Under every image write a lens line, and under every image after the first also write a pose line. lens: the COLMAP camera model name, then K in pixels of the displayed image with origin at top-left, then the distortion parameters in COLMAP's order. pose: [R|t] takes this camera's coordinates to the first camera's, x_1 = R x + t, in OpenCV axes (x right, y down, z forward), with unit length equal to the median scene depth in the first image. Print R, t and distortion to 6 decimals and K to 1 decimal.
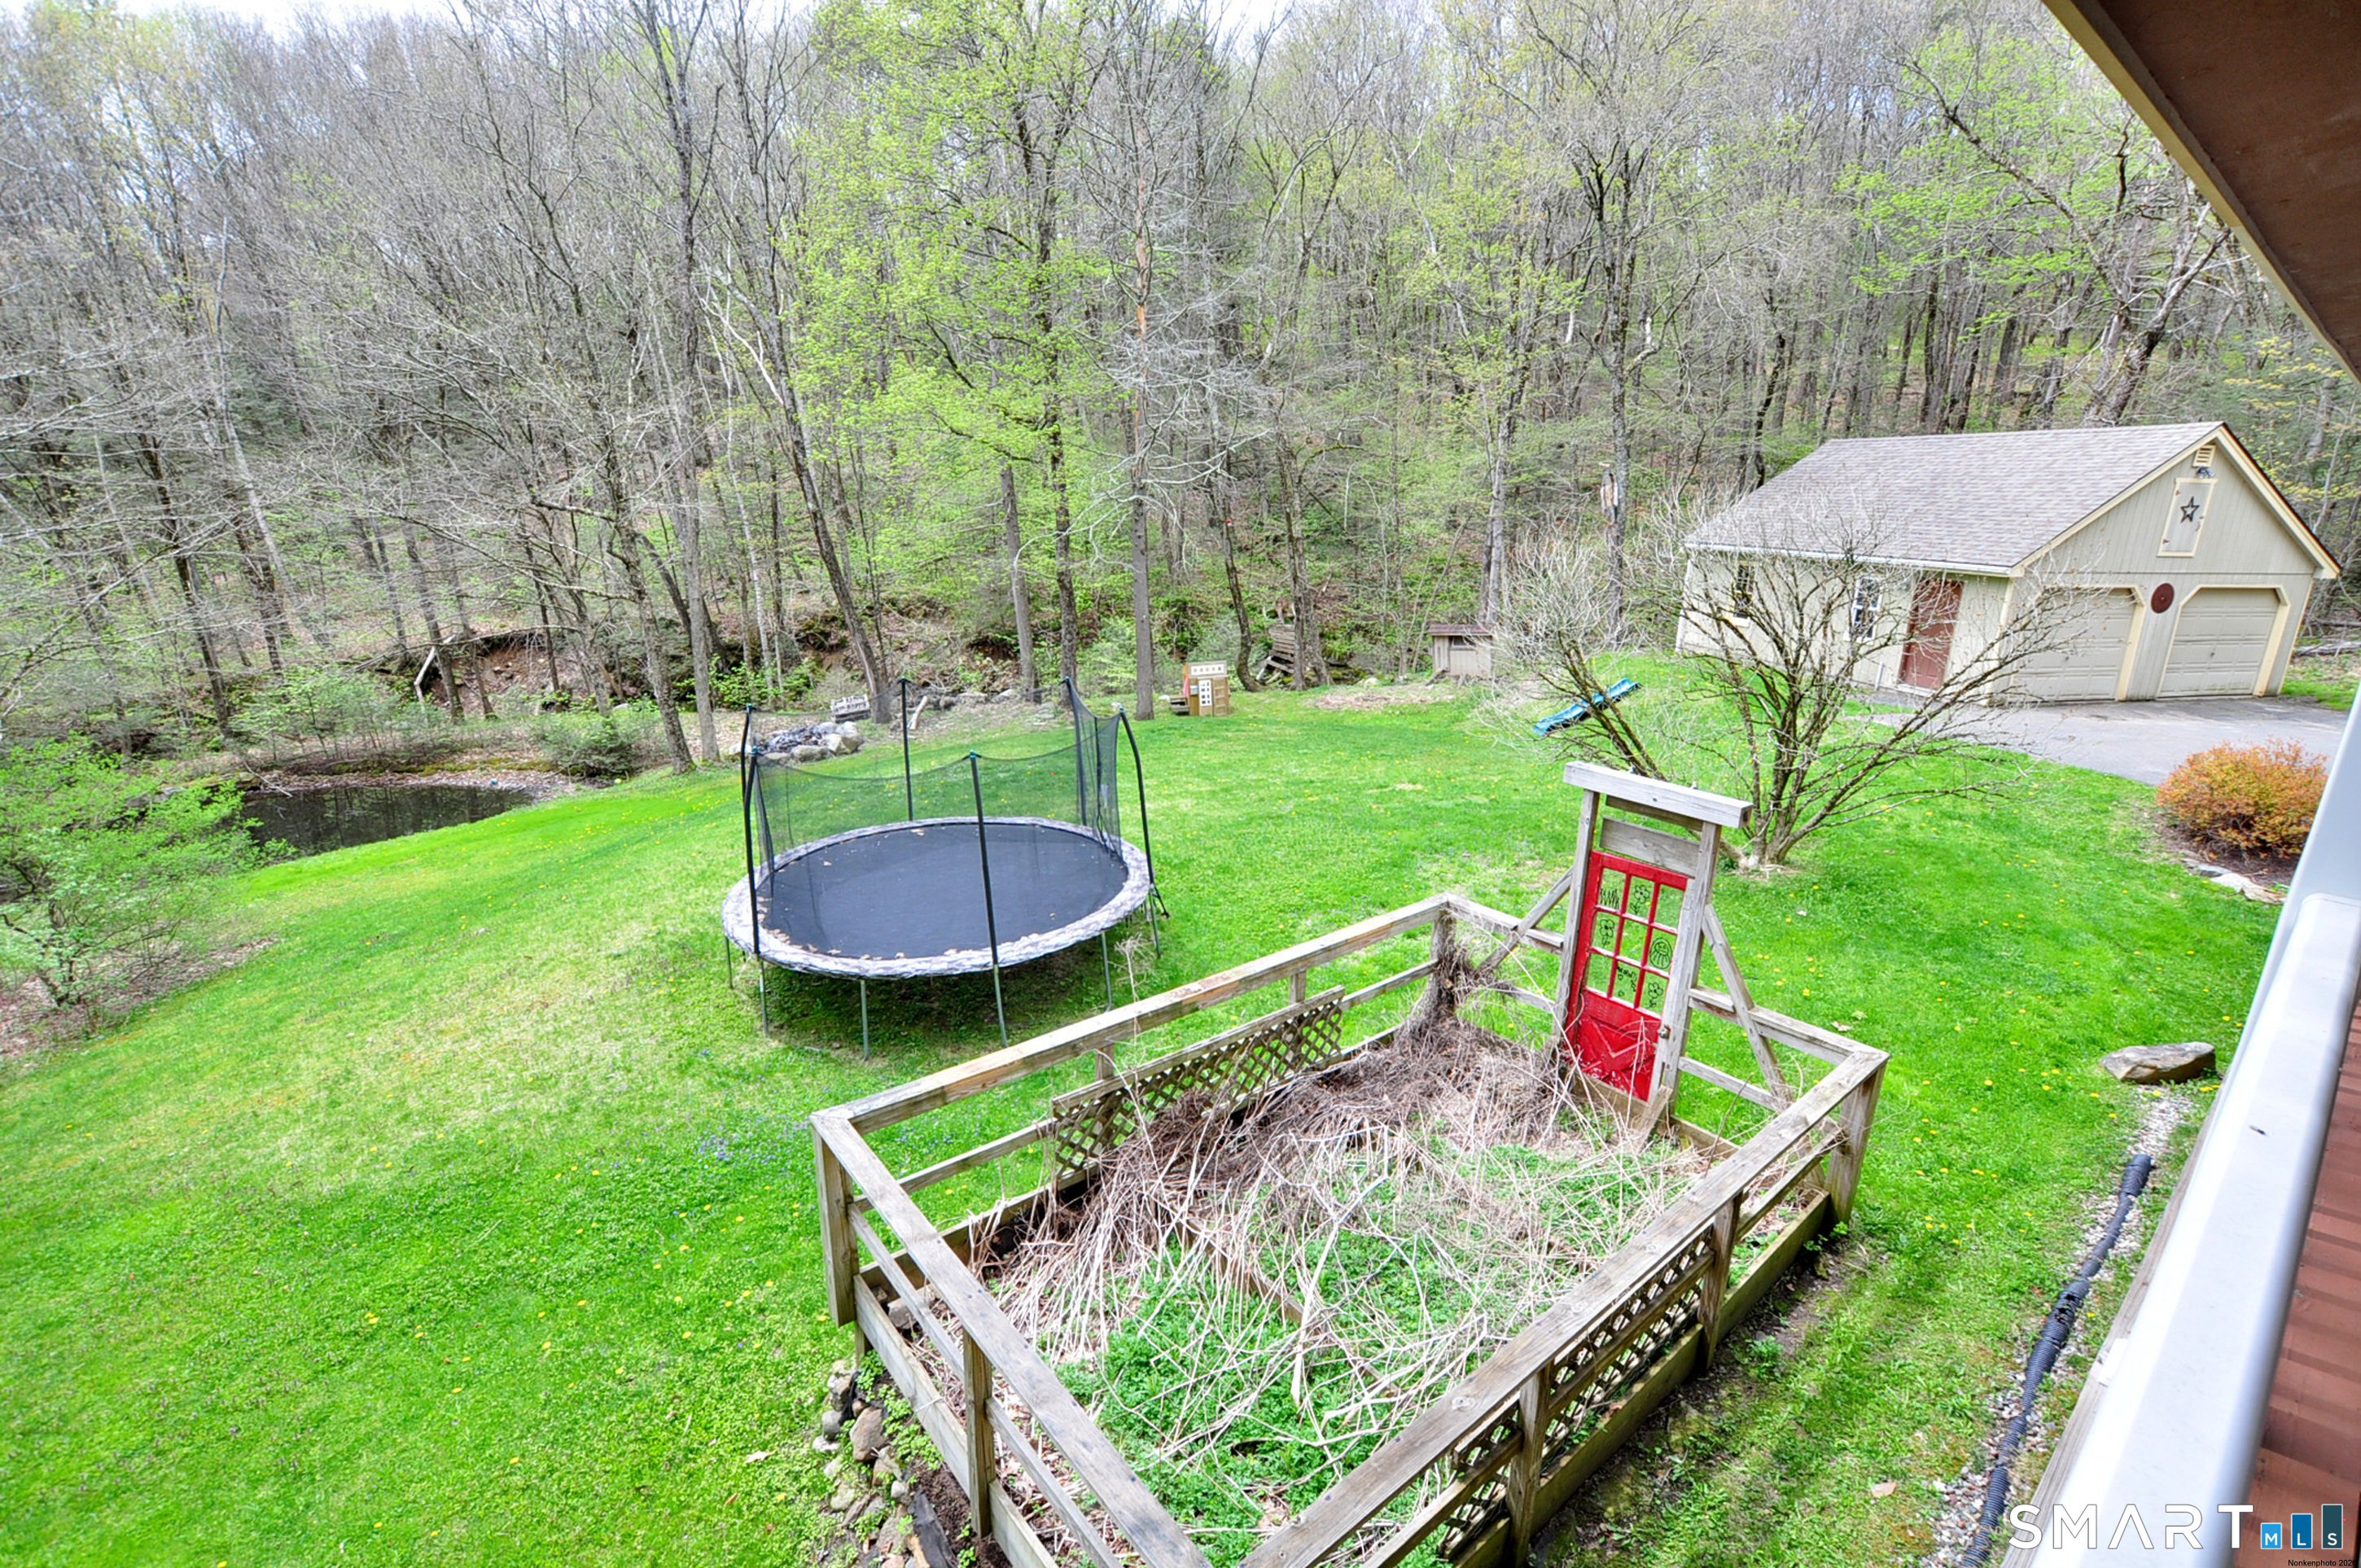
lens RADIAL K [[1049.6, 0, 1192.1], [0, 1049.6, 796.5], [0, 0, 1]] dist [-0.027206, 0.002283]
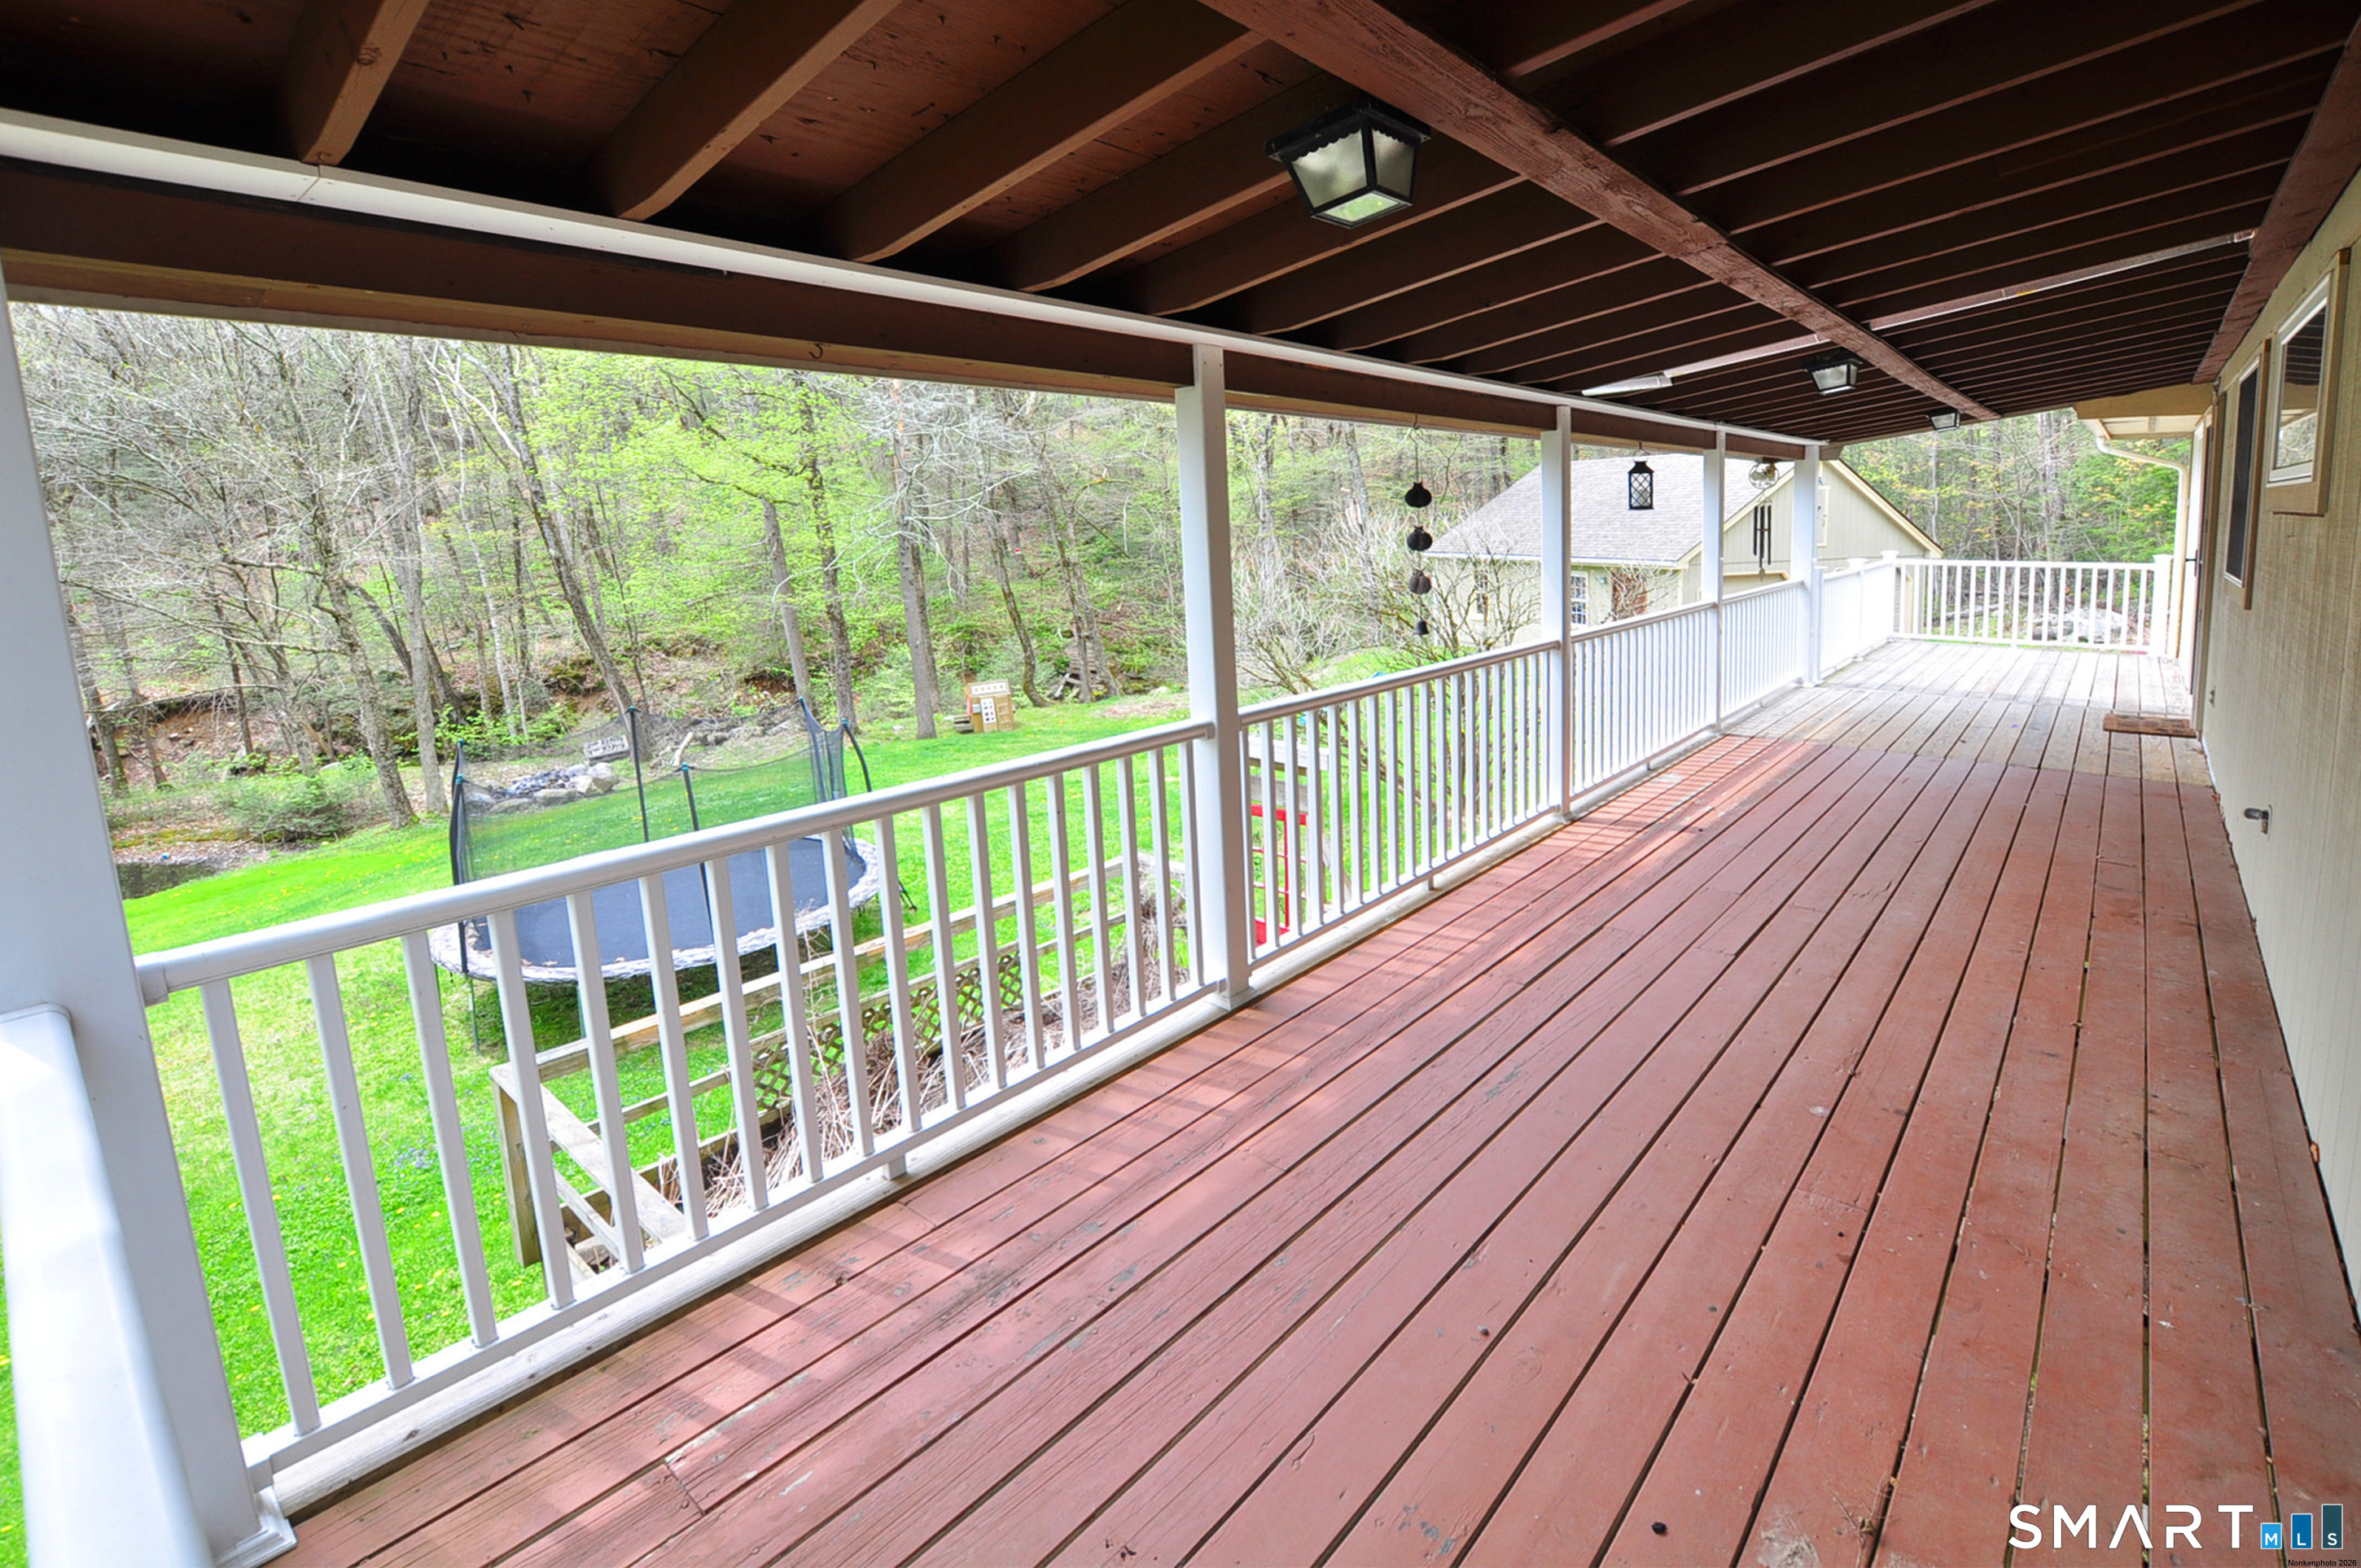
lens RADIAL K [[1049.6, 0, 1316.2], [0, 1049.6, 665.4], [0, 0, 1]] dist [-0.027206, 0.002283]
pose [[0.964490, -0.063360, 0.256409, 0.082747], [0.098764, 0.986891, -0.127640, 0.030980], [-0.244960, 0.148431, 0.958104, -0.126216]]
